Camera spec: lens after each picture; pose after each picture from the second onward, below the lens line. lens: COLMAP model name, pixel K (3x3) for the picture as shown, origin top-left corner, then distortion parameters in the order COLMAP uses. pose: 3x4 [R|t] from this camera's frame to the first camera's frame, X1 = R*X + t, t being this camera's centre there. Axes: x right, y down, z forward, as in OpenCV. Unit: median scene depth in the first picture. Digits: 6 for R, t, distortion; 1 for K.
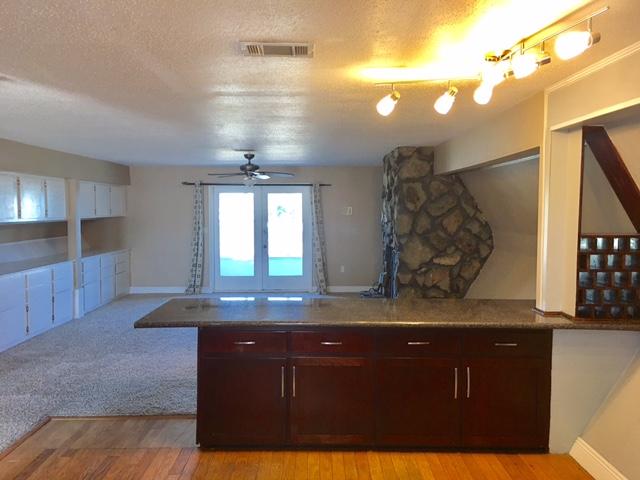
lens RADIAL K [[545.0, 0, 320.5], [0, 545.0, 240.1], [0, 0, 1]] dist [0.073131, -0.073088]
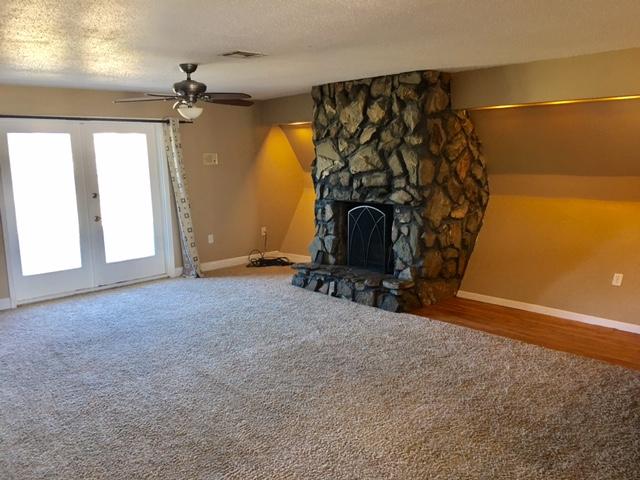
lens RADIAL K [[545.0, 0, 321.5], [0, 545.0, 240.9], [0, 0, 1]] dist [0.073131, -0.073088]
pose [[0.735642, -0.126397, 0.665473, -0.498327], [0.061103, 0.990813, 0.120645, -0.035151], [-0.674609, -0.048090, 0.736607, 0.516194]]
